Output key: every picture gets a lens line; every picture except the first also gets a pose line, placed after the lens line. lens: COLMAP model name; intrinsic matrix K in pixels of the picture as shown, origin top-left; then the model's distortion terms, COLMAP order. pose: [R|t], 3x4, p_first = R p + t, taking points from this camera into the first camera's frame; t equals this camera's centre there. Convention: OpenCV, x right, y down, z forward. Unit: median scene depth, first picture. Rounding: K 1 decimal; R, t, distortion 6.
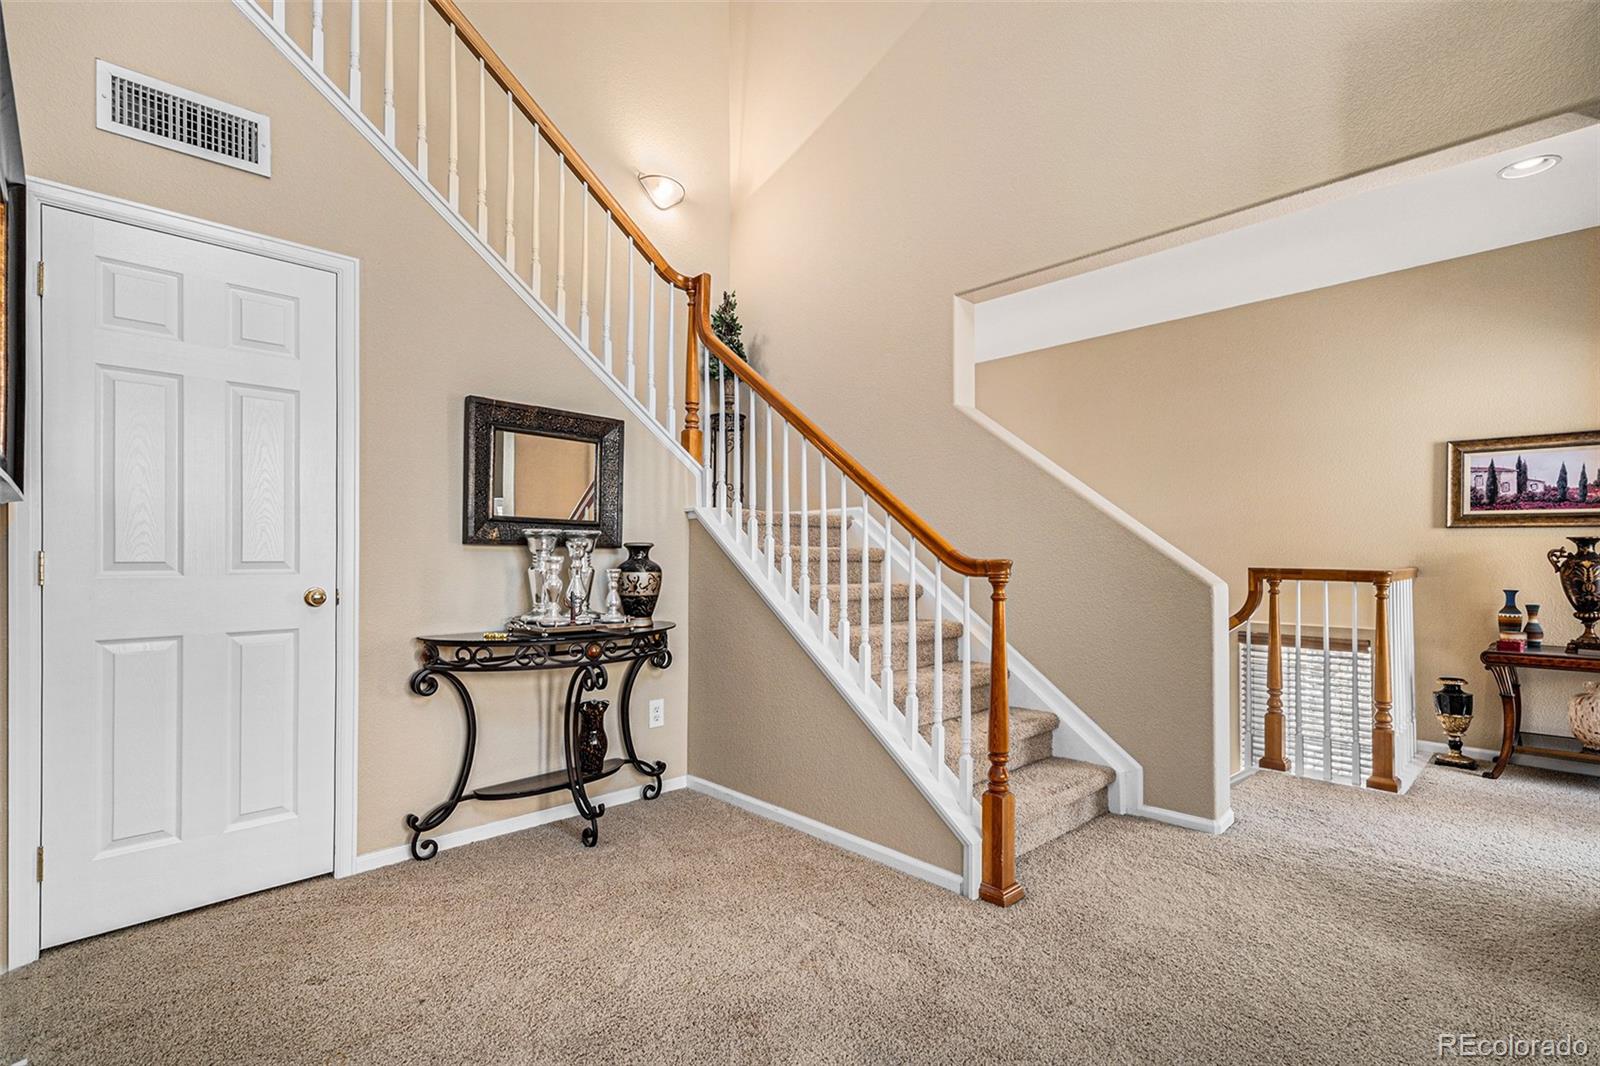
lens RADIAL K [[734.0, 0, 816.2], [0, 734.0, 538.7], [0, 0, 1]] dist [0.012701, -0.000443]
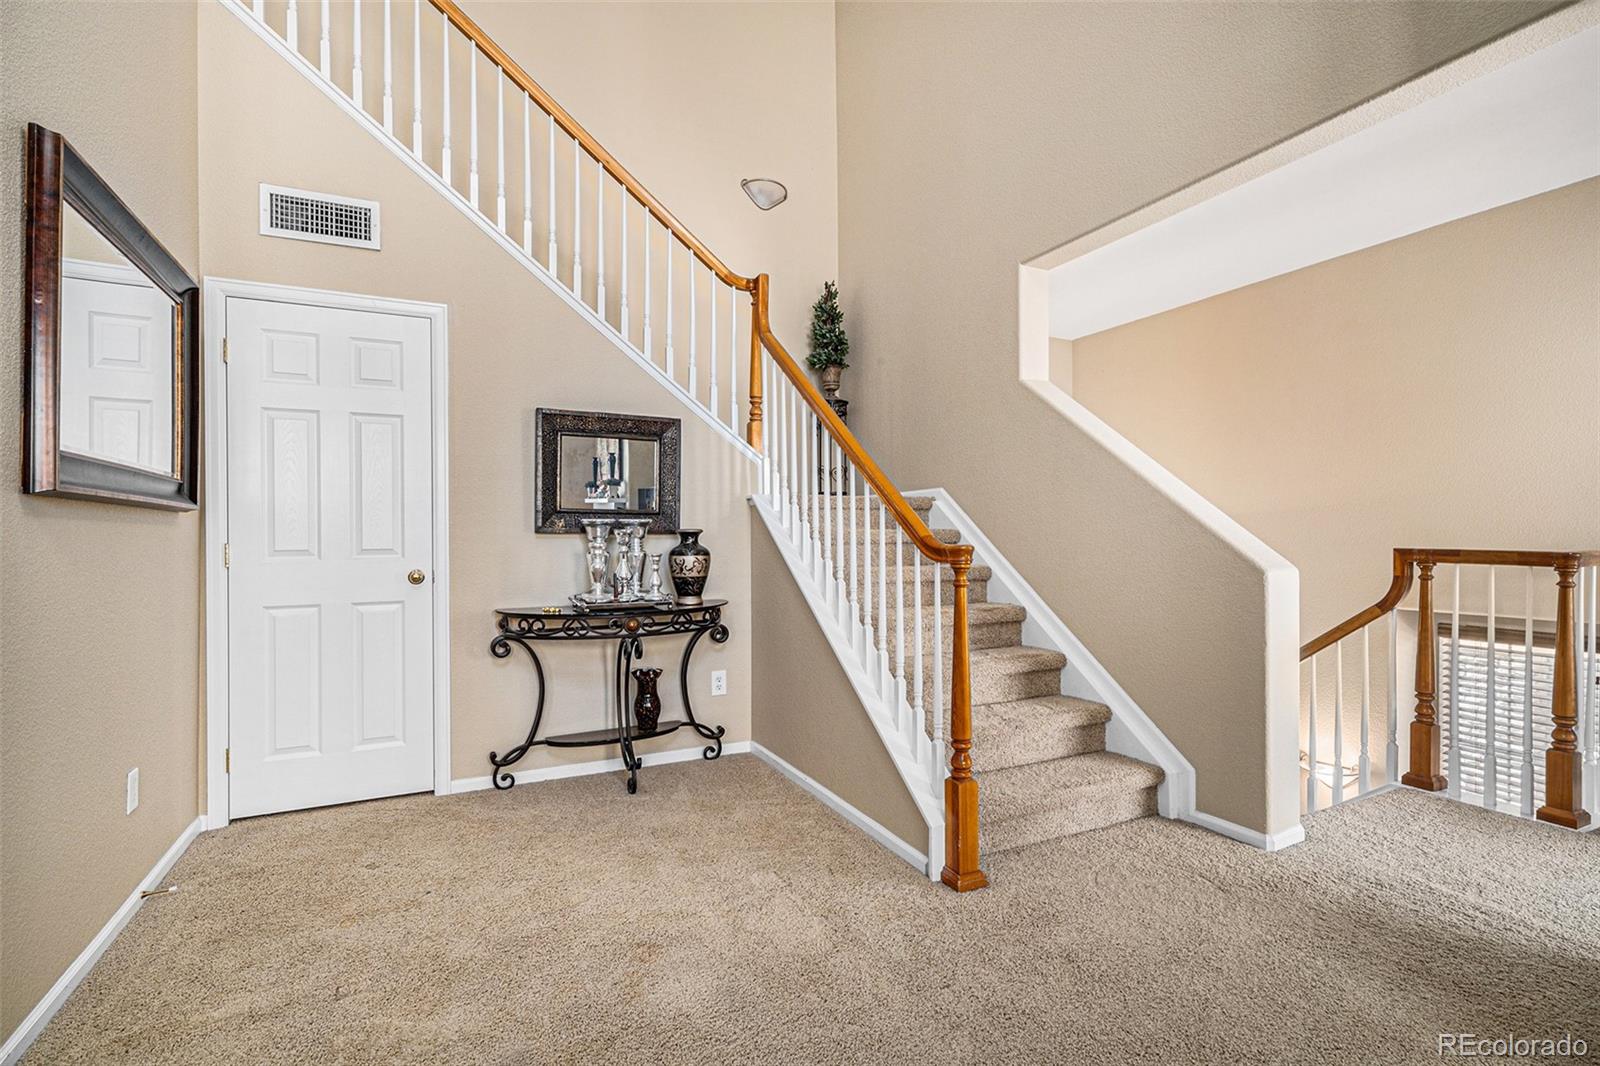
lens RADIAL K [[736.1, 0, 830.7], [0, 736.1, 537.0], [0, 0, 1]] dist [-0.000171, -0.000050]
pose [[0.952442, -0.007059, -0.304637, 0.317970], [0.016435, 0.999466, 0.028226, -0.011124], [0.304275, -0.031890, 0.952050, 0.007252]]
